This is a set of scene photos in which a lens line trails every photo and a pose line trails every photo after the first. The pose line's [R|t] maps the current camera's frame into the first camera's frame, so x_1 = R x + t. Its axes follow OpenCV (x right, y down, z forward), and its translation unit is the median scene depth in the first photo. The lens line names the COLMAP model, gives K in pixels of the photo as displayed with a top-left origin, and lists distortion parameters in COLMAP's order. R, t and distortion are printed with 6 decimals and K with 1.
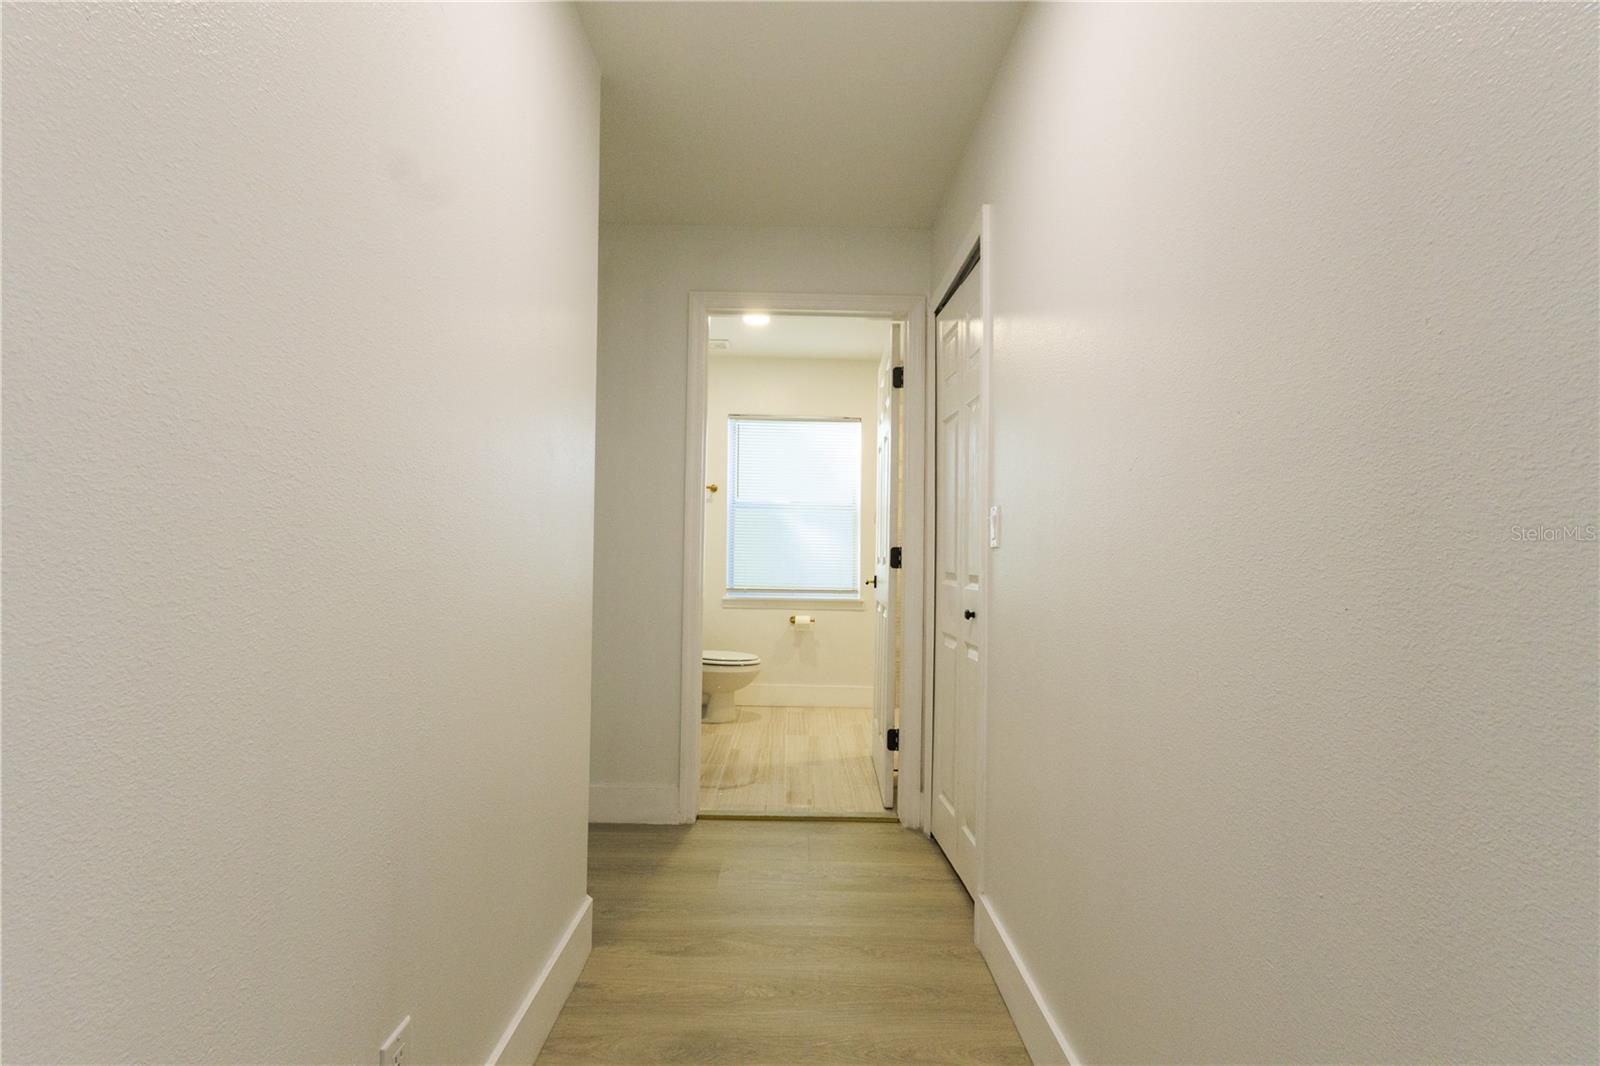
lens RADIAL K [[755.5, 0, 799.6], [0, 755.5, 535.4], [0, 0, 1]] dist [0.005825, -0.000102]
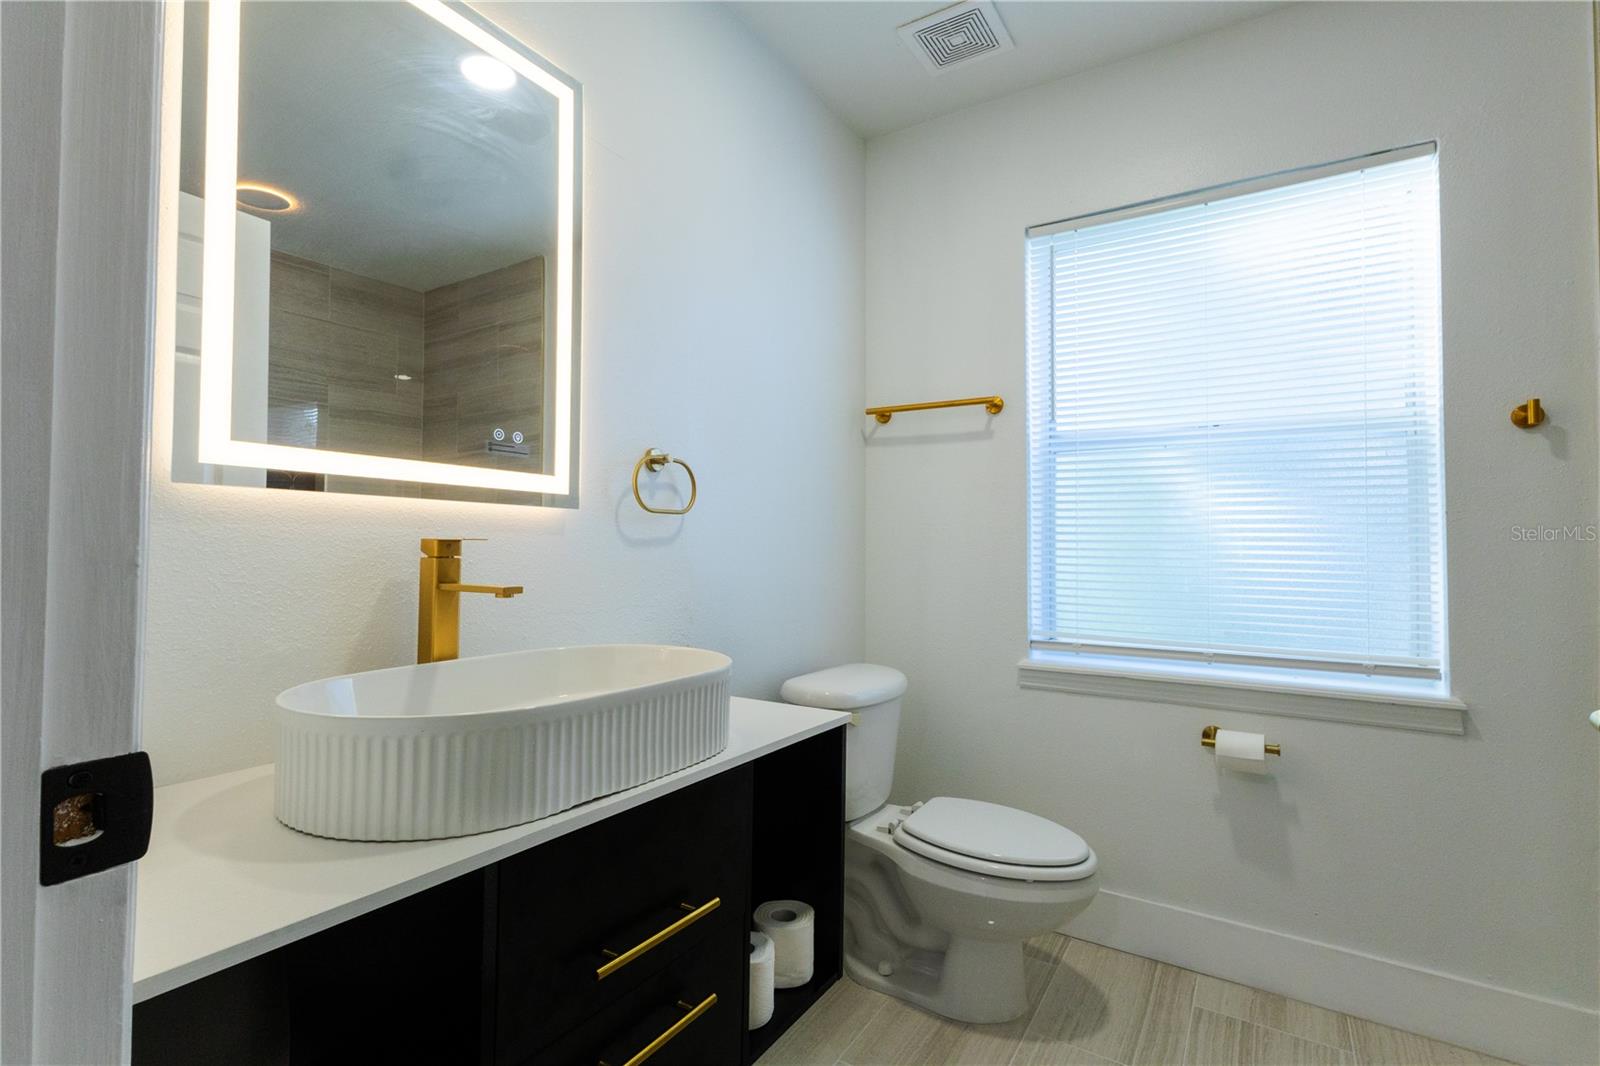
lens RADIAL K [[755.5, 0, 797.6], [0, 755.5, 534.4], [0, 0, 1]] dist [0.005825, -0.000102]
pose [[0.840243, -0.018192, -0.541905, 0.023019], [0.006205, 0.999694, -0.023939, 0.020114], [0.542174, 0.016752, 0.840099, 0.574034]]
